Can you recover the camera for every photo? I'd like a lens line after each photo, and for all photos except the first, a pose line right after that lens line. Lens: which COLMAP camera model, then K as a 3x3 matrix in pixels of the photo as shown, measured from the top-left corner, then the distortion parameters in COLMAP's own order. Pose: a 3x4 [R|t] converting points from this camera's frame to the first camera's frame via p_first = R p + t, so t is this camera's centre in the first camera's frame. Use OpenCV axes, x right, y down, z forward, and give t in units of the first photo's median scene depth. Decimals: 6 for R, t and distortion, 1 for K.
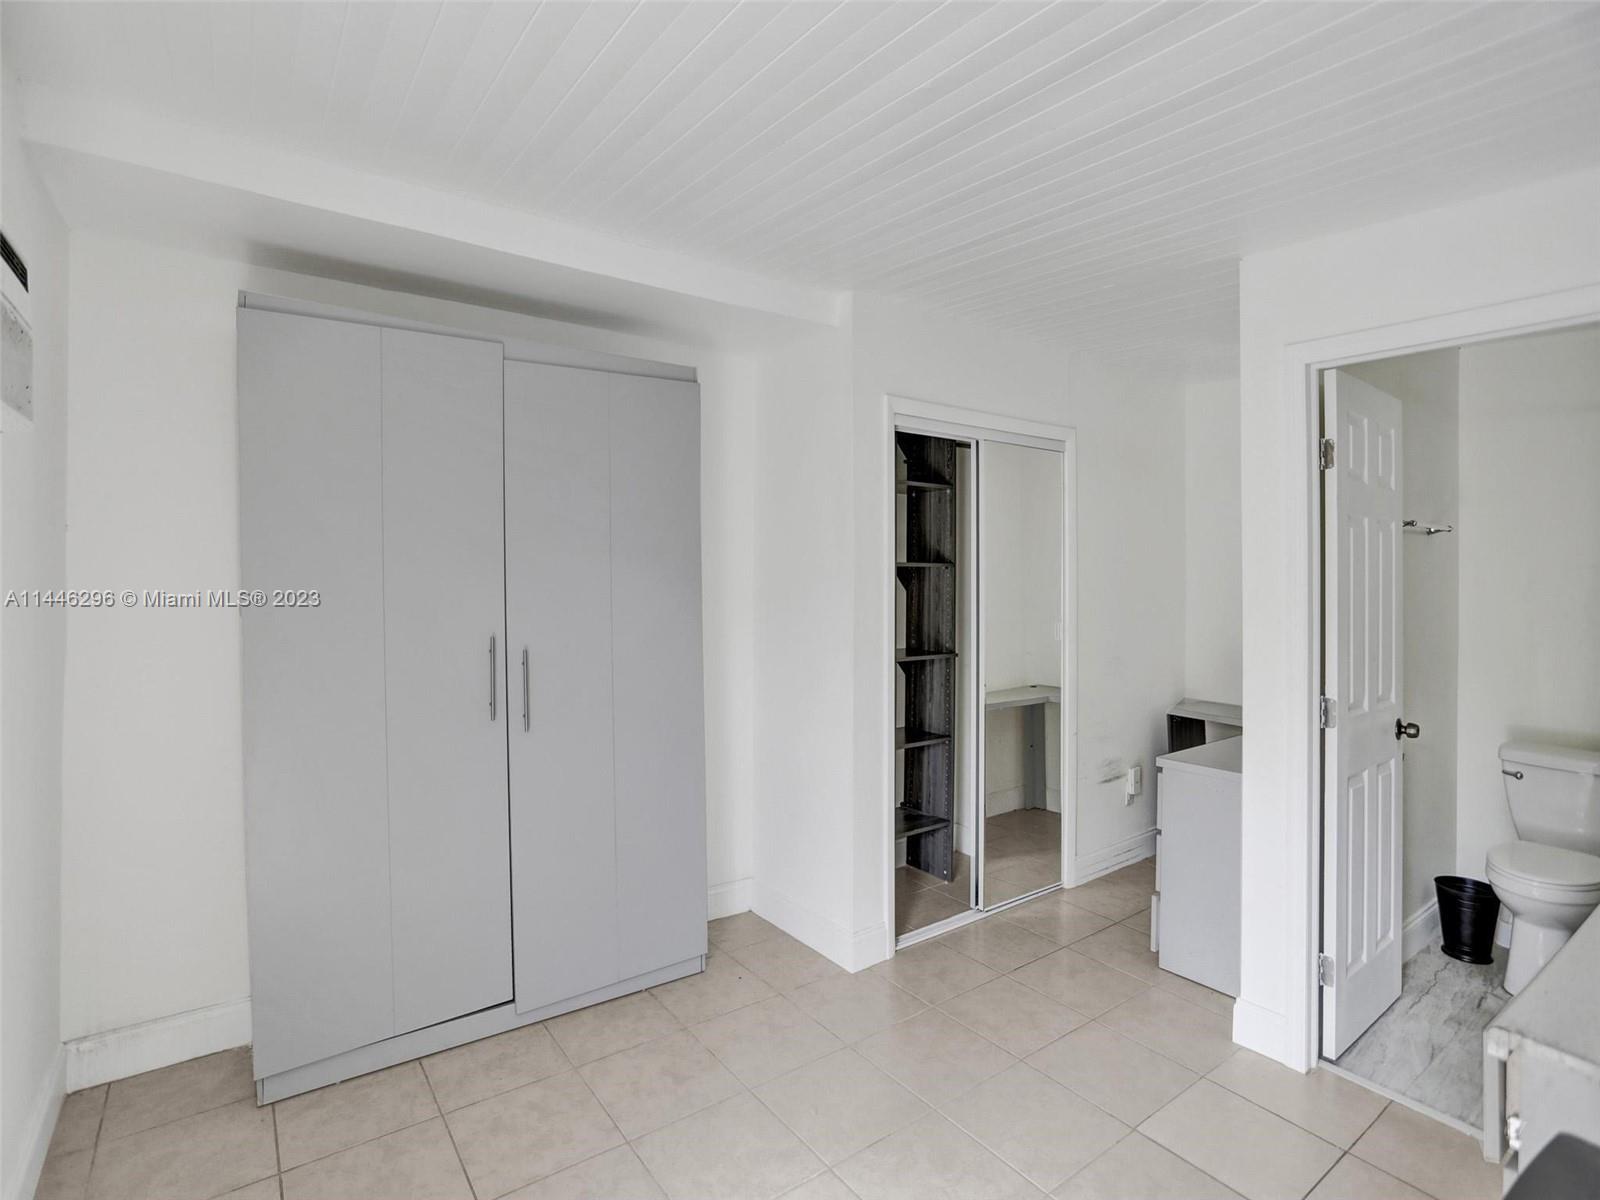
lens RADIAL K [[807.1, 0, 798.1], [0, 807.1, 584.4], [0, 0, 1]] dist [-0.047164, 0.028367]
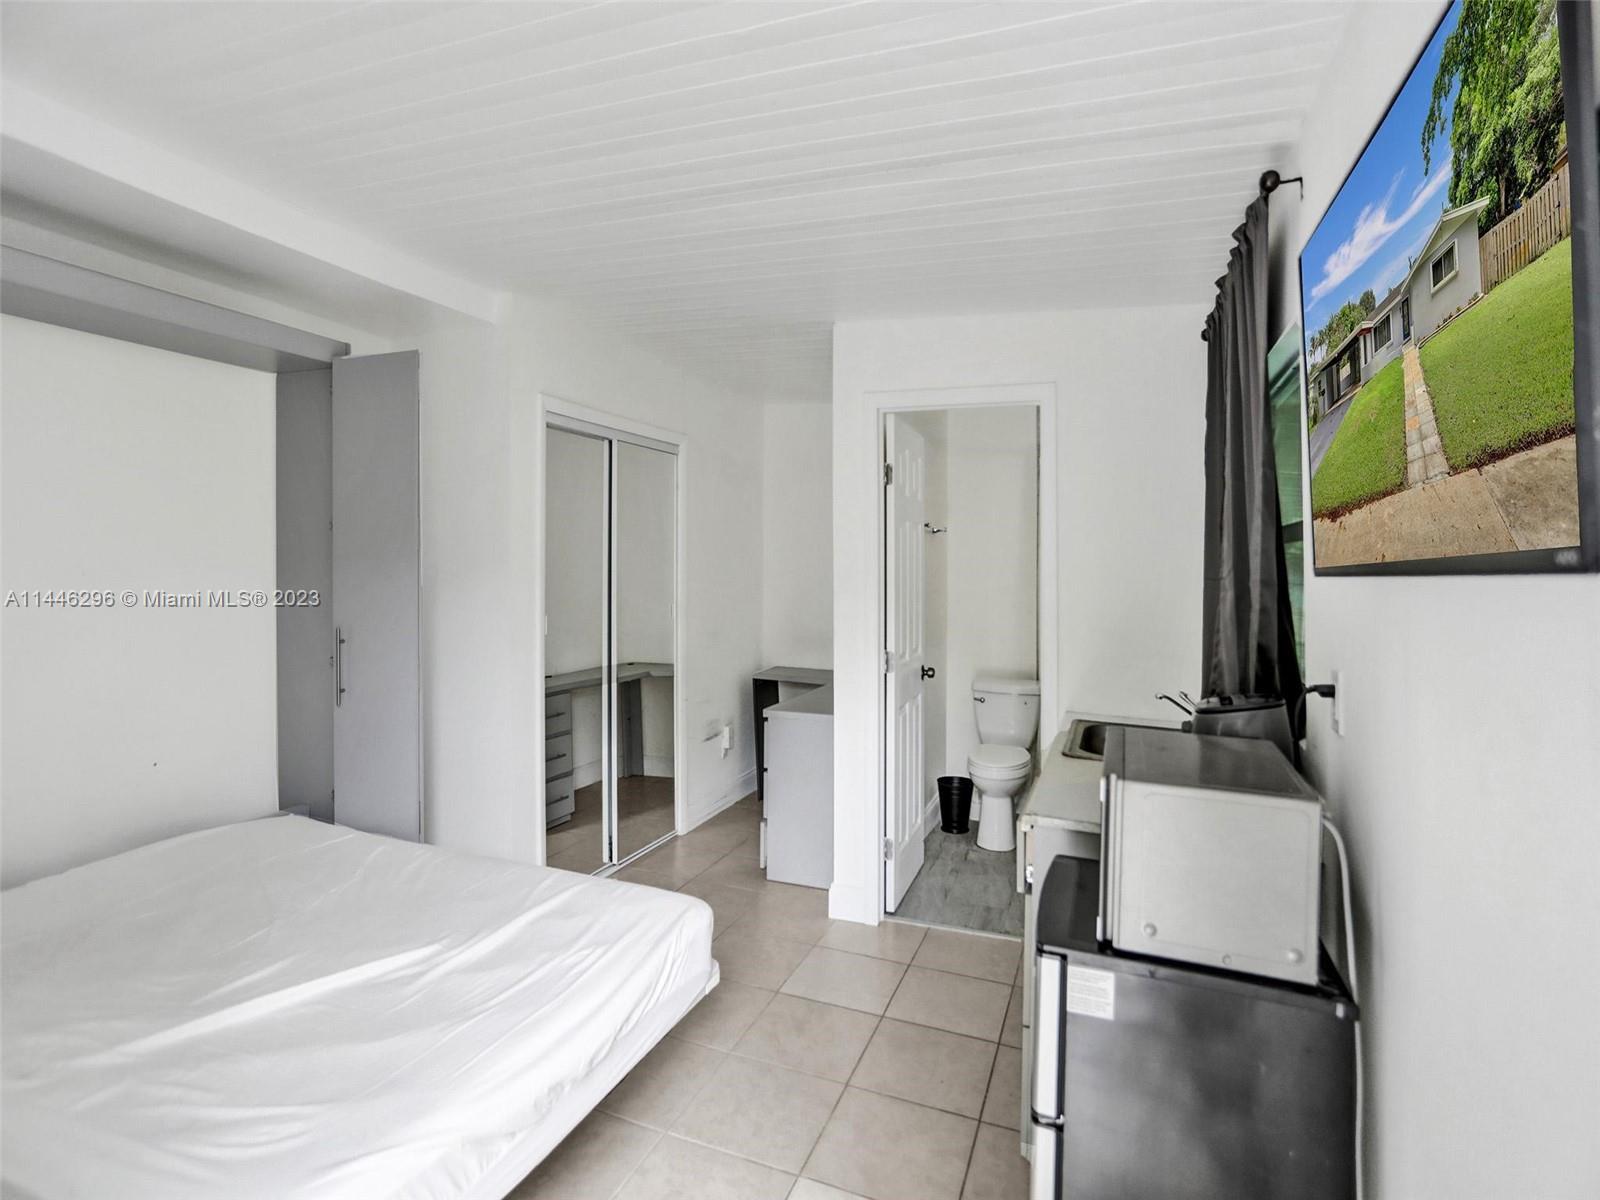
lens RADIAL K [[789.8, 0, 791.8], [0, 789.8, 573.6], [0, 0, 1]] dist [-0.028684, -0.000239]
pose [[0.861650, -0.006825, 0.507457, -0.119028], [0.005059, 0.999975, 0.004858, 0.000626], [-0.507478, -0.001619, 0.861663, -0.065535]]
